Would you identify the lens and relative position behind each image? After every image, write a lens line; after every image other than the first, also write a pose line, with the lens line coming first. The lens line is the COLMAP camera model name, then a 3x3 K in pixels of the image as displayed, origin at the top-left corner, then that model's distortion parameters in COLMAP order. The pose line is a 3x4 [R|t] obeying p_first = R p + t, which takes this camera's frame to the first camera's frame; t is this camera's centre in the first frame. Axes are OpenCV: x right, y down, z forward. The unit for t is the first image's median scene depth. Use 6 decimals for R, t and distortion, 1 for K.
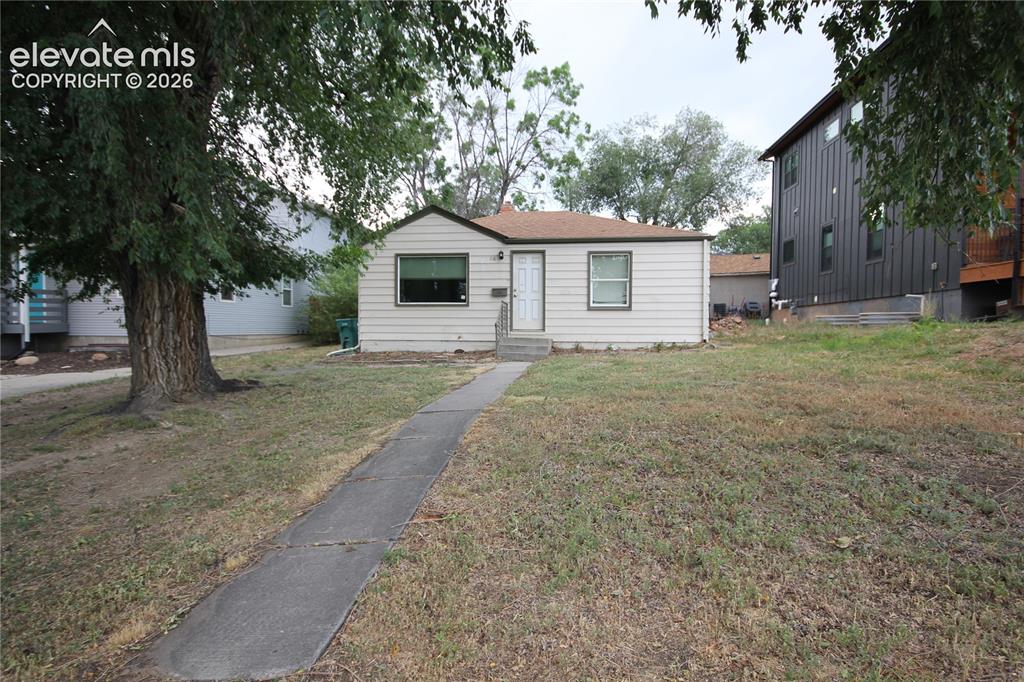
lens RADIAL K [[532.4, 0, 514.7], [0, 532.4, 345.6], [0, 0, 1]] dist [0.012733, -0.003134]
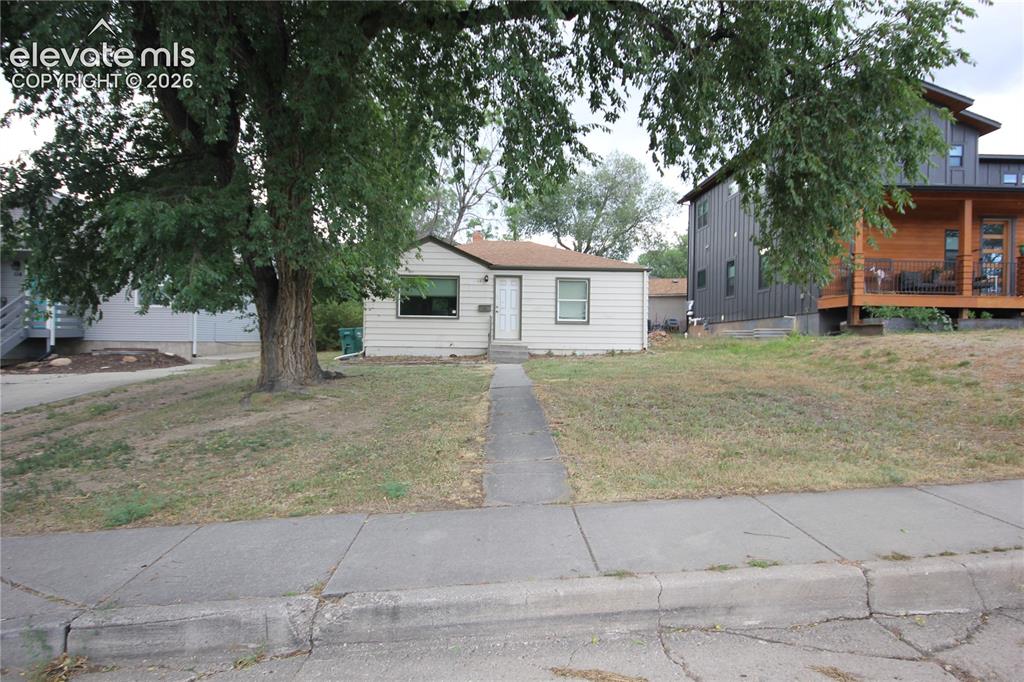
lens RADIAL K [[532.4, 0, 514.7], [0, 532.4, 345.6], [0, 0, 1]] dist [0.012733, -0.003134]
pose [[0.989030, 0.008513, 0.147469, -0.140467], [-0.004897, 0.999679, -0.024865, 0.016388], [-0.147633, 0.023870, 0.988754, -0.225482]]
